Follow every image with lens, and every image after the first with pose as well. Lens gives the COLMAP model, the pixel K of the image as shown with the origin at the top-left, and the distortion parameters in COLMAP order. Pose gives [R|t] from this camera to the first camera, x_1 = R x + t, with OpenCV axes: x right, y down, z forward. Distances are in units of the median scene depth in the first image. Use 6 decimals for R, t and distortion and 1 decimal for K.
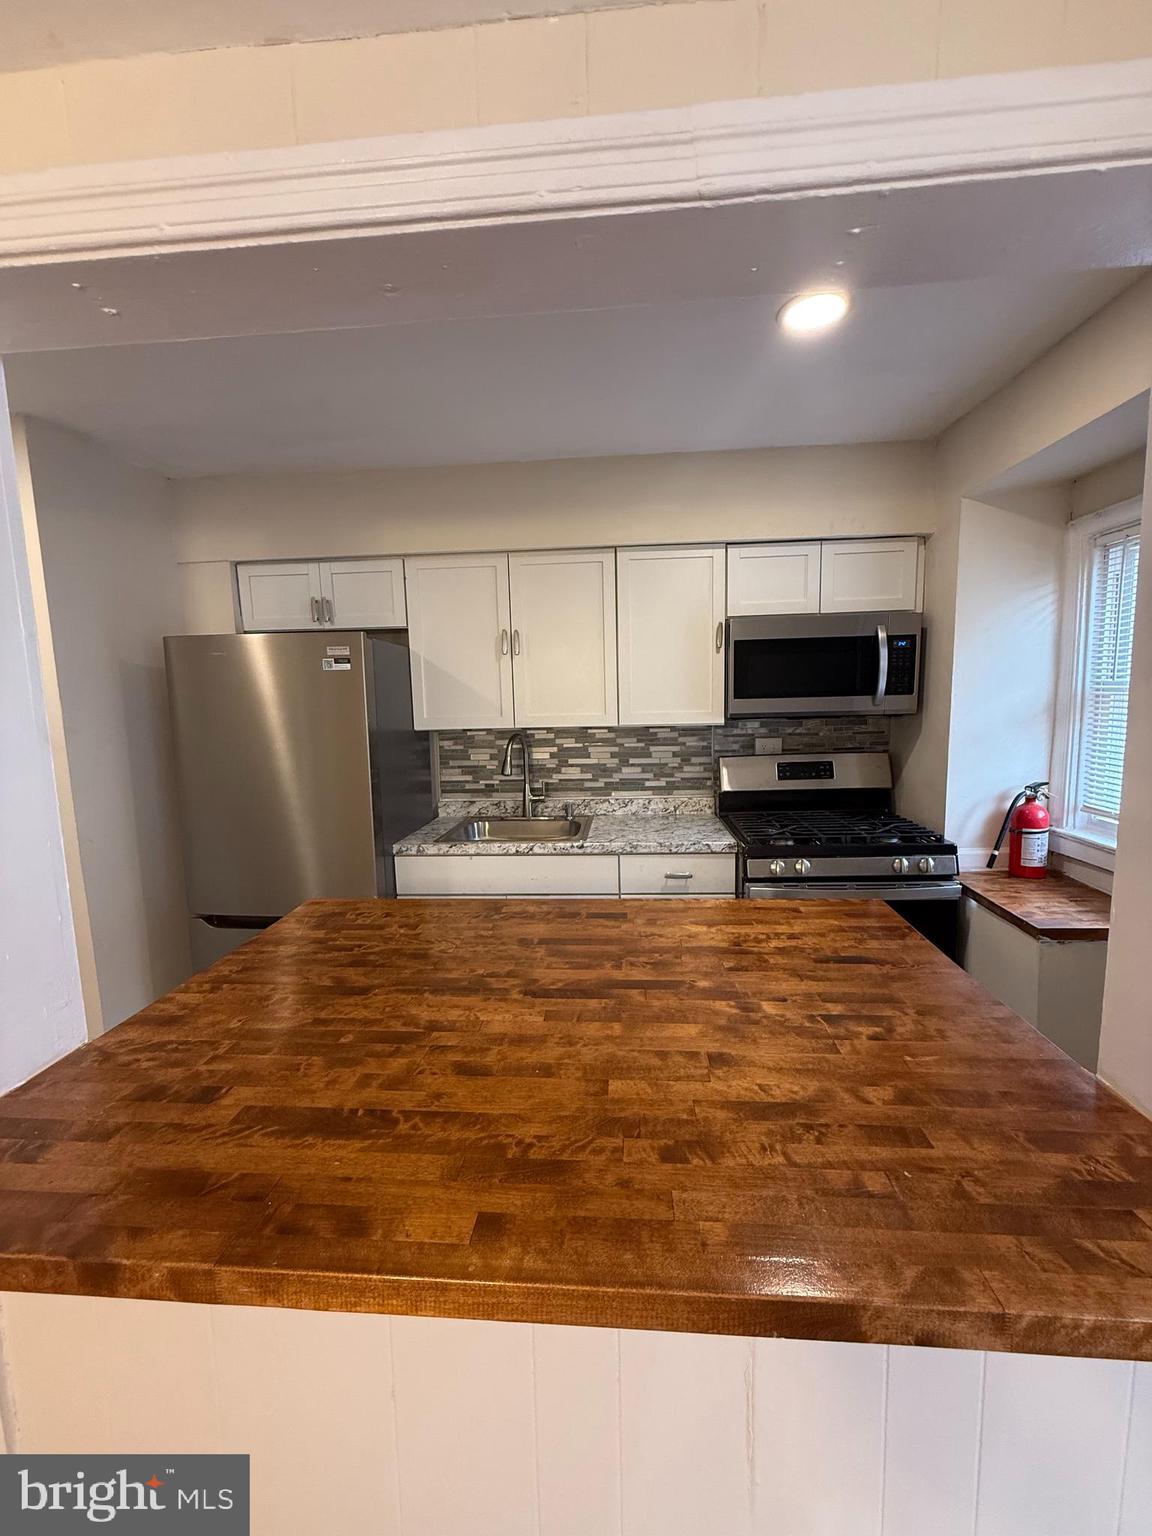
lens RADIAL K [[613.2, 0, 573.2], [0, 613.2, 759.6], [0, 0, 1]] dist [-0.001448, -0.000252]
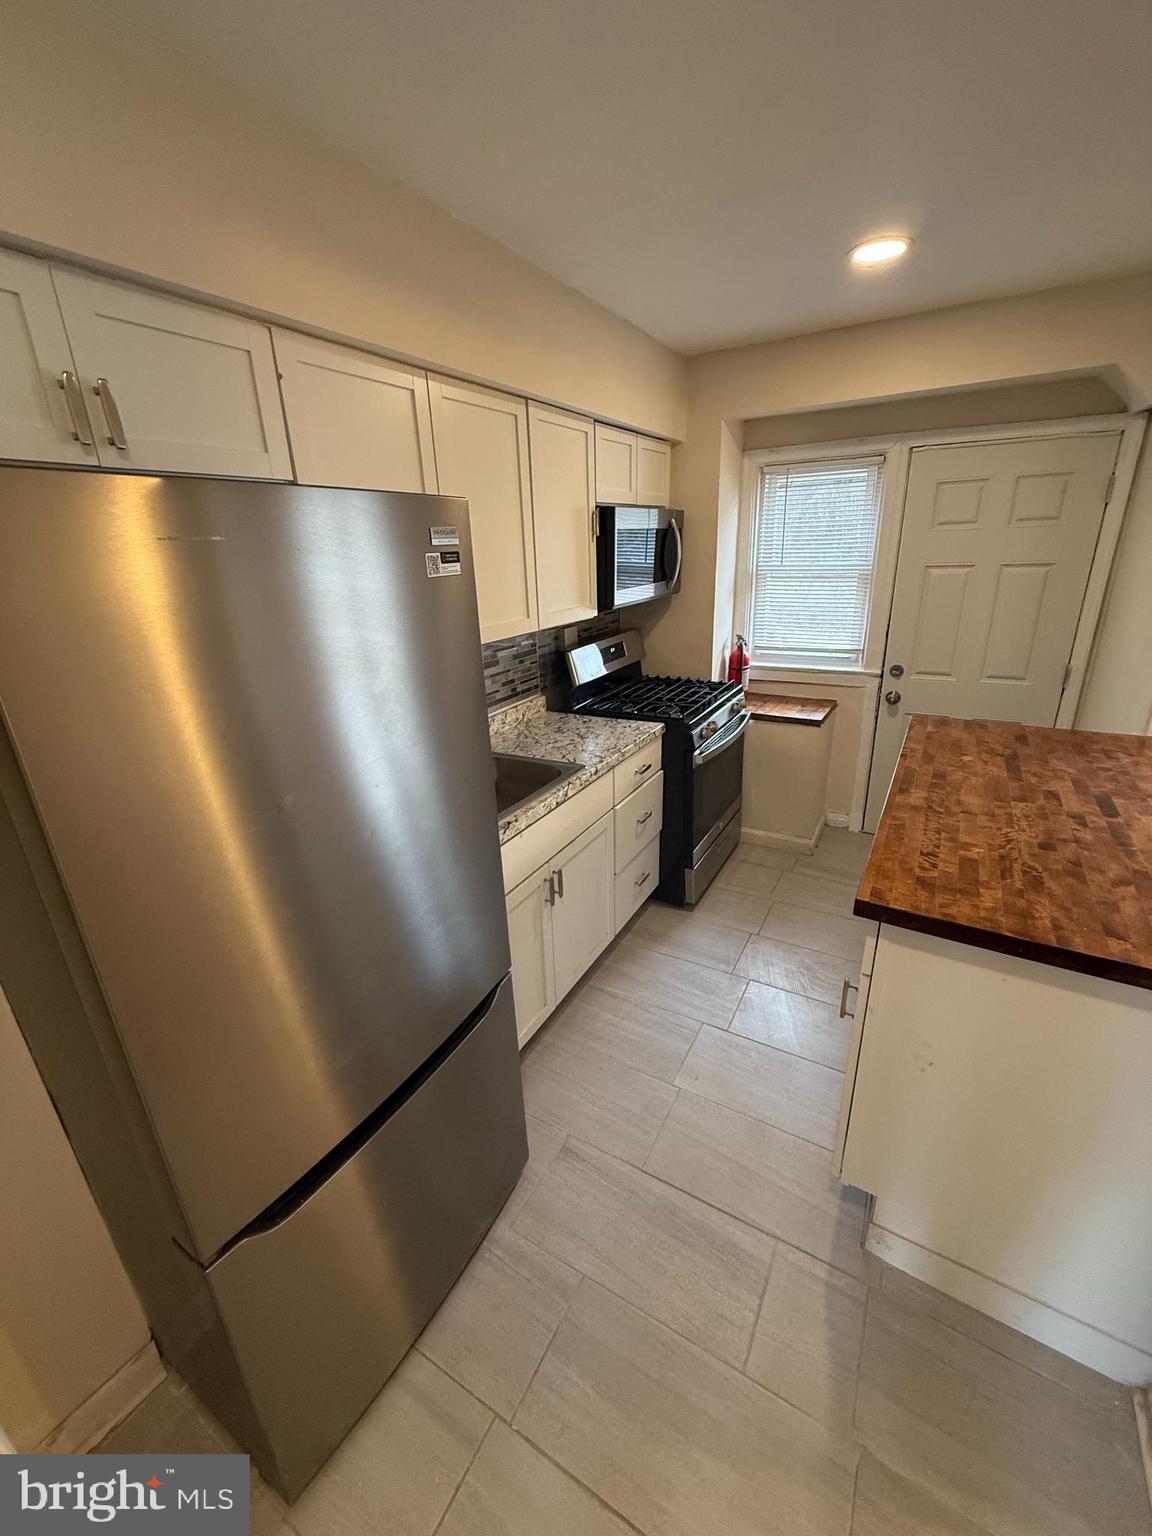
lens RADIAL K [[613.2, 0, 571.6], [0, 613.2, 768.0], [0, 0, 1]] dist [-0.001448, -0.000252]
pose [[0.437130, -0.304876, 0.846149, -1.249025], [0.128107, 0.952308, 0.276944, -0.188822], [-0.890228, -0.012663, 0.455339, 1.040490]]
